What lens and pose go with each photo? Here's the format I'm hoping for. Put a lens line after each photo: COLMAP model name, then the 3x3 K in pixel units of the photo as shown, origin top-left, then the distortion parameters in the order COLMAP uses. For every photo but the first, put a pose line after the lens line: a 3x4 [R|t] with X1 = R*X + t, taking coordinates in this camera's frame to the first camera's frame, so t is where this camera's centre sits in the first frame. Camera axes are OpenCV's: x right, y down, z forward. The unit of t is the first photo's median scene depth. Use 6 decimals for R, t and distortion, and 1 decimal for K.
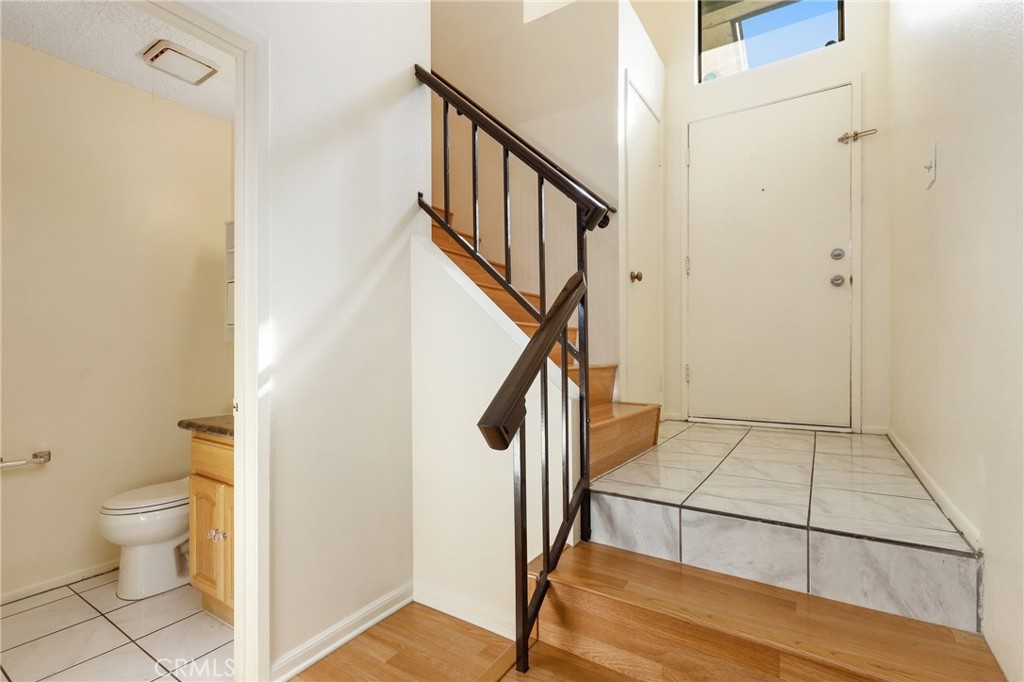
lens RADIAL K [[469.1, 0, 513.5], [0, 469.1, 346.7], [0, 0, 1]] dist [0.002223, -0.000492]
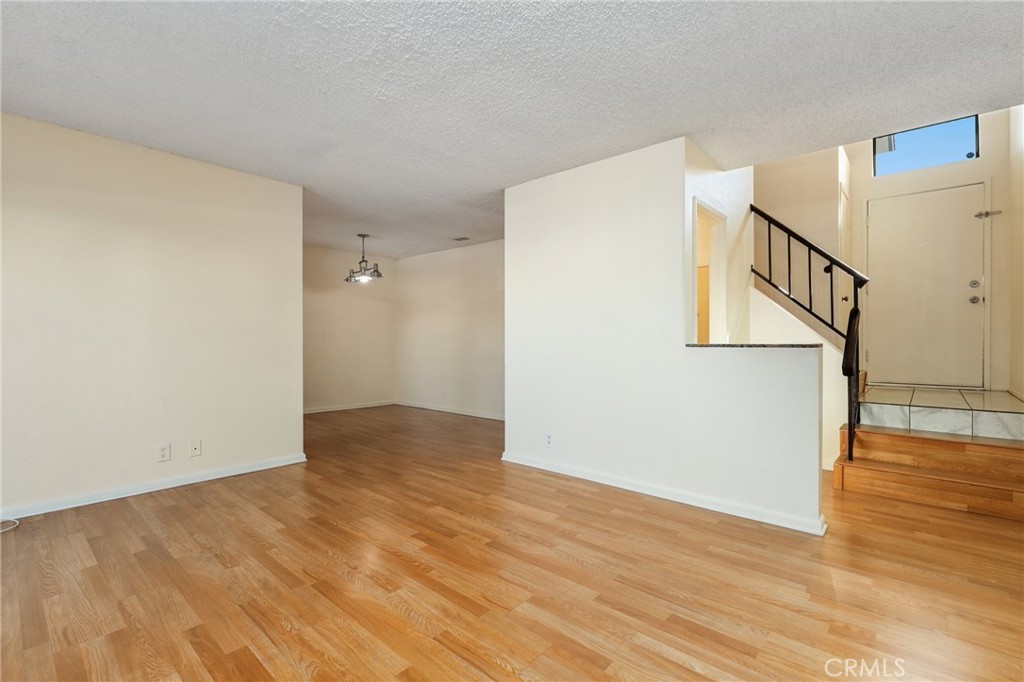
lens RADIAL K [[469.1, 0, 510.3], [0, 469.1, 337.5], [0, 0, 1]] dist [0.002223, -0.000492]
pose [[0.989710, 0.001730, -0.143075, -1.021913], [-0.001820, 0.999998, -0.000497, -0.002328], [0.143073, 0.000752, 0.989712, -1.292001]]
